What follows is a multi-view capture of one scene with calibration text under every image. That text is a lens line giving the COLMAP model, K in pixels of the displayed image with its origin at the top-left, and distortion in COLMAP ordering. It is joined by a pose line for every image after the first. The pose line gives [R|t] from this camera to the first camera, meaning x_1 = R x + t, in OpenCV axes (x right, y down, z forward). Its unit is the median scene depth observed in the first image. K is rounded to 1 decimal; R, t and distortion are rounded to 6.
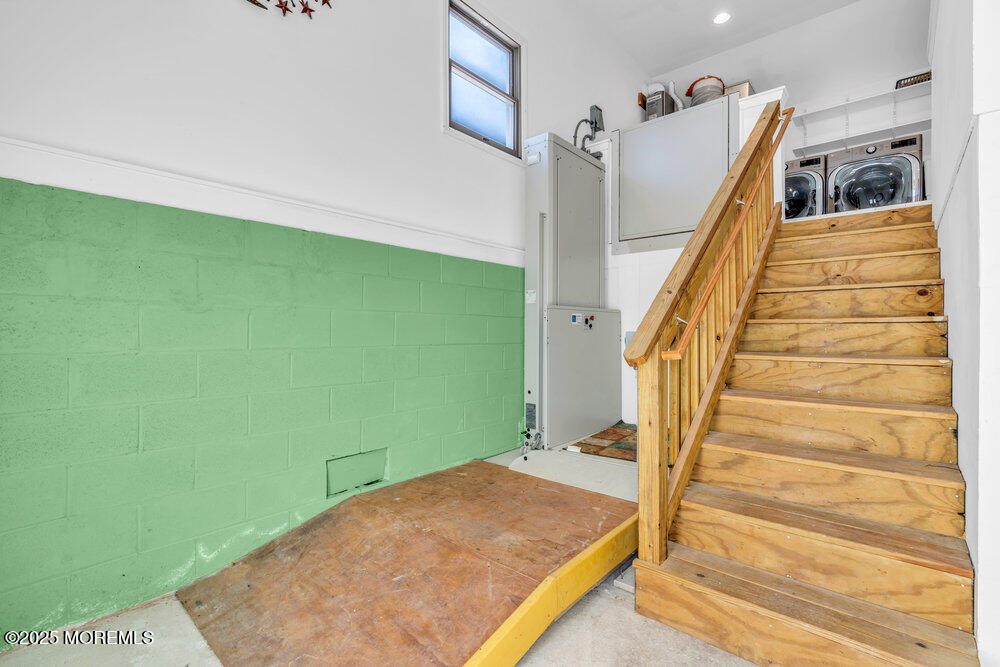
lens RADIAL K [[448.0, 0, 502.7], [0, 448.0, 330.6], [0, 0, 1]] dist [-0.009674, 0.002965]
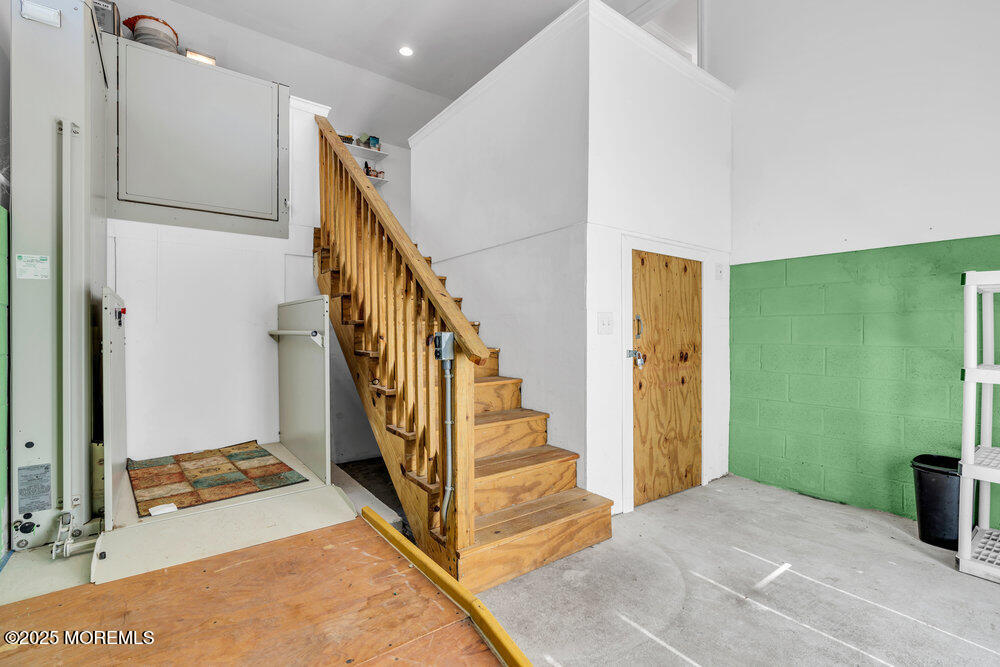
lens RADIAL K [[448.0, 0, 501.4], [0, 448.0, 334.2], [0, 0, 1]] dist [-0.009674, 0.002965]
pose [[0.207490, -0.007230, 0.978210, -0.594697], [-0.003199, 0.999962, 0.008069, -0.002068], [-0.978232, -0.004804, 0.207459, 0.587492]]
